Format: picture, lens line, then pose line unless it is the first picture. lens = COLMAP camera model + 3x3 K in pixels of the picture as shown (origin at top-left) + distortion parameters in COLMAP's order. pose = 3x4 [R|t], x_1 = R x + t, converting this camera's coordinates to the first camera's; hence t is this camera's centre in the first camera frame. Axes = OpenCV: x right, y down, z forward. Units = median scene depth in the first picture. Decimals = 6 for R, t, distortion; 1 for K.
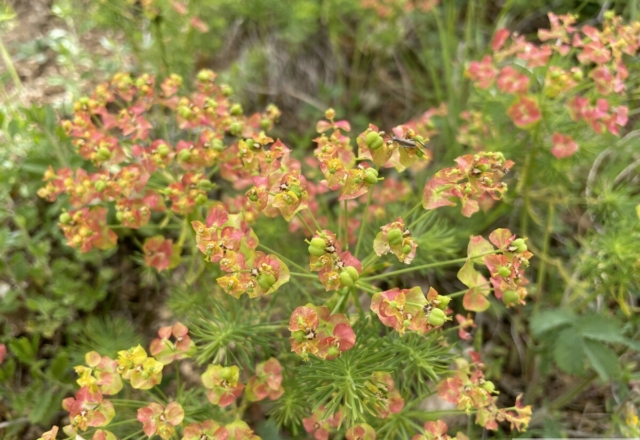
lens RADIAL K [[499.2, 0, 319.5], [0, 499.2, 218.5], [0, 0, 1]] dist [0.001502, 0.000315]
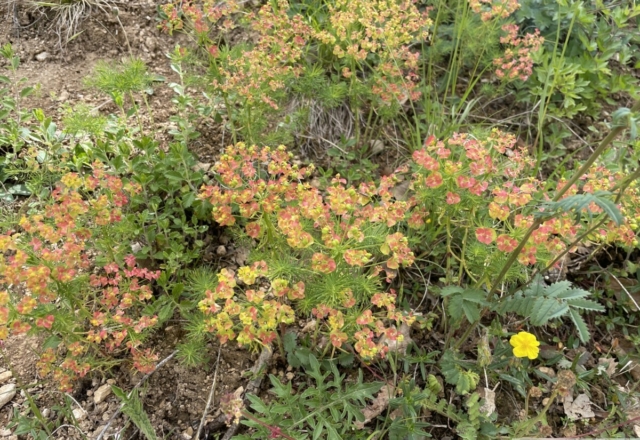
lens RADIAL K [[499.2, 0, 320.2], [0, 499.2, 220.1], [0, 0, 1]] dist [0.001502, 0.000315]
pose [[0.993928, 0.102402, -0.040263, 0.053943], [-0.102843, 0.994657, -0.009026, 0.018791], [0.039124, 0.013112, 0.999148, -1.277177]]
